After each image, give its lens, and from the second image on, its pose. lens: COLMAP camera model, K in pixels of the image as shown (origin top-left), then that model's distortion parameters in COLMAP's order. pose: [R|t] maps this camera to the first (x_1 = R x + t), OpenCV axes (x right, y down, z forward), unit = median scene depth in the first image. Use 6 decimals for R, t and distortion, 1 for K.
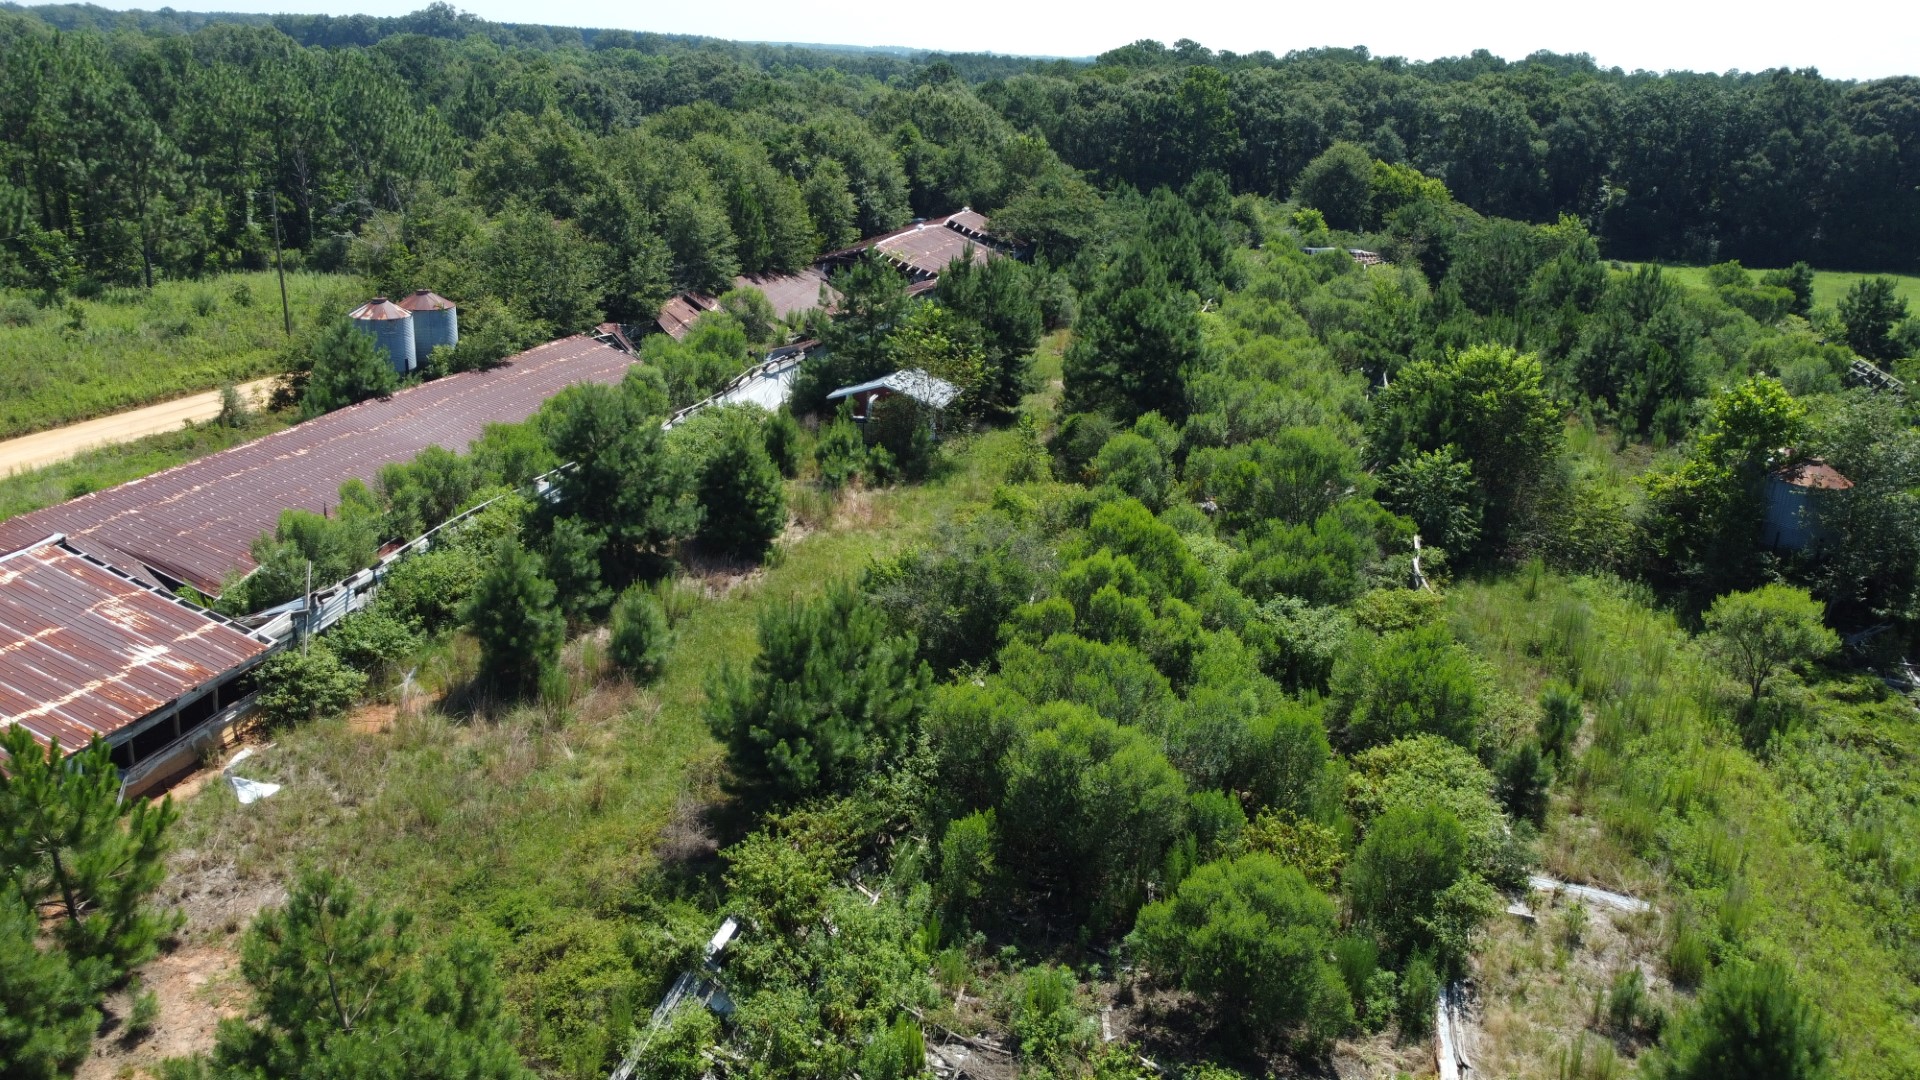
lens RADIAL K [[1452.8, 0, 957.1], [0, 1452.8, 531.0], [0, 0, 1]] dist [0.005572, -0.009612]
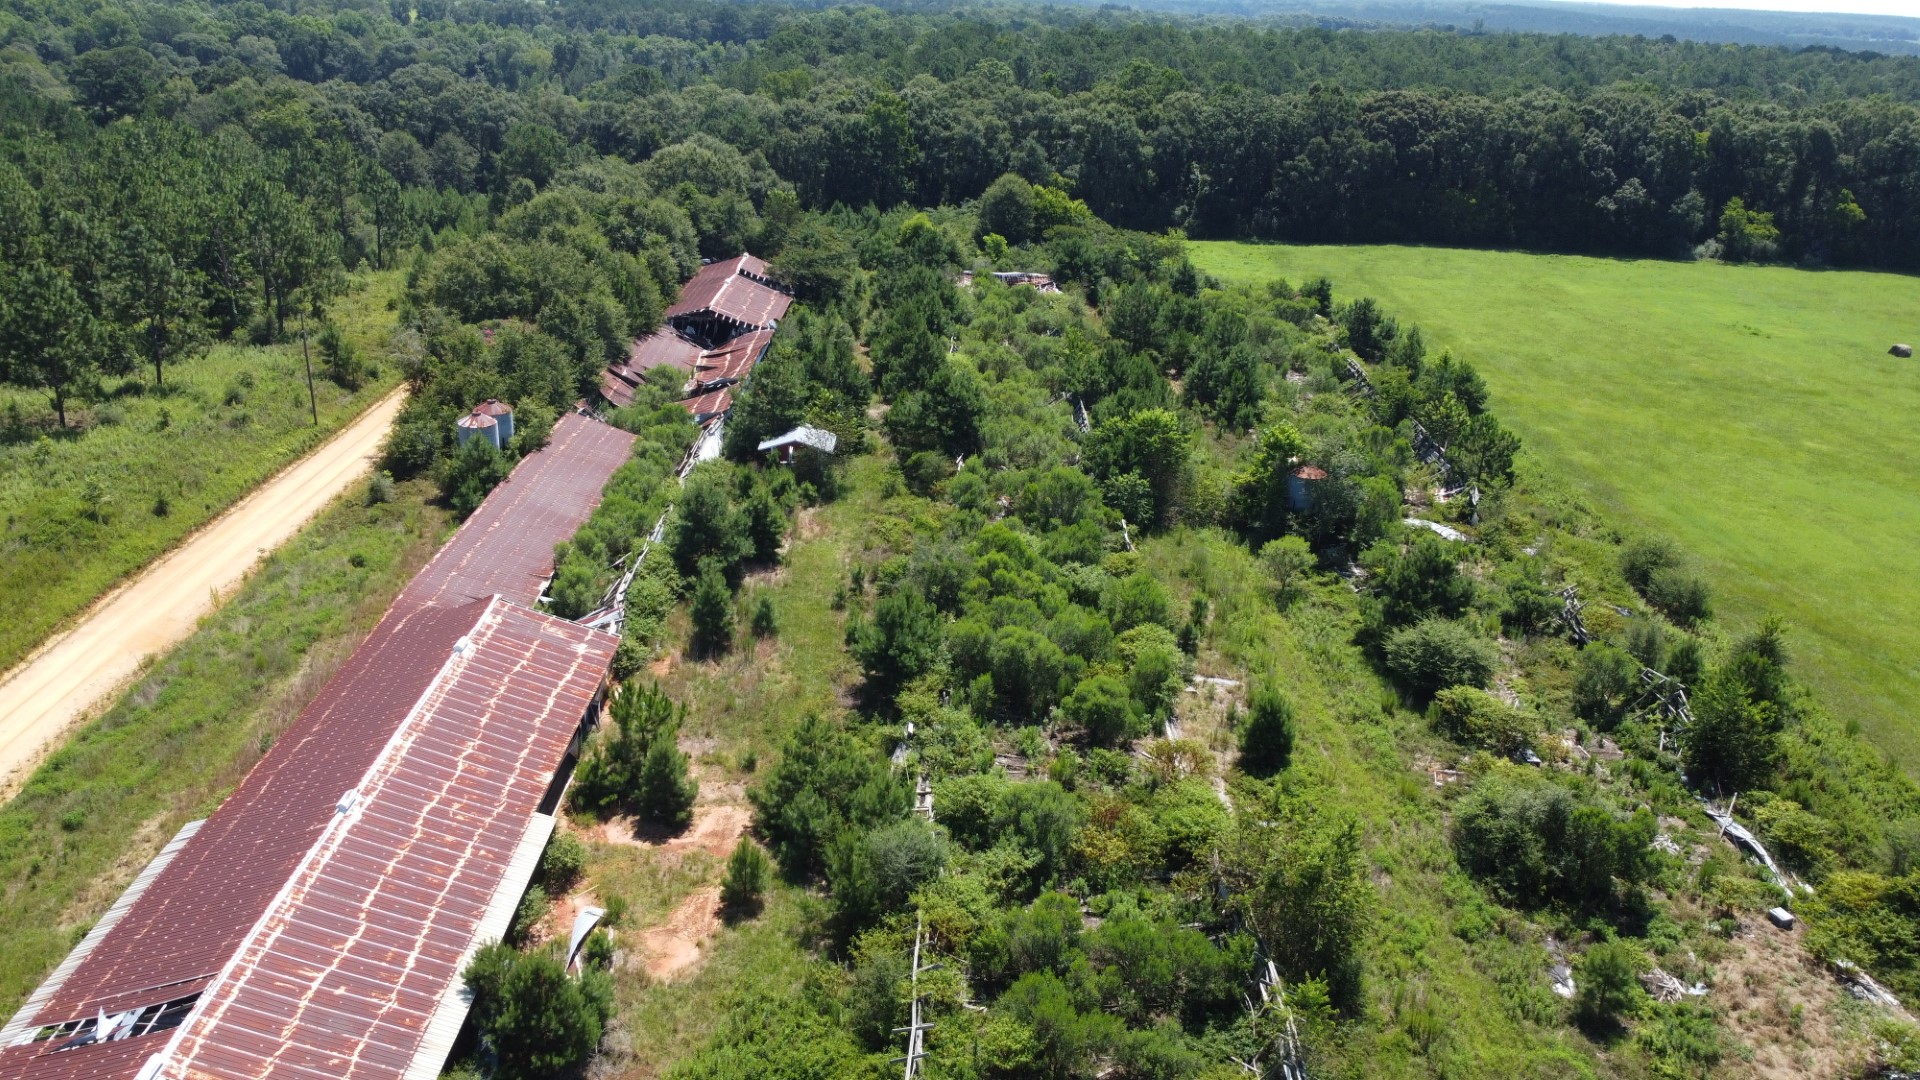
lens RADIAL K [[1452.8, 0, 952.4], [0, 1452.8, 549.9], [0, 0, 1]] dist [0.005572, -0.009612]
pose [[0.967770, -0.092507, 0.234230, -0.348555], [0.074165, 0.993534, 0.085961, -0.134774], [-0.240667, -0.065819, 0.968373, -0.792908]]
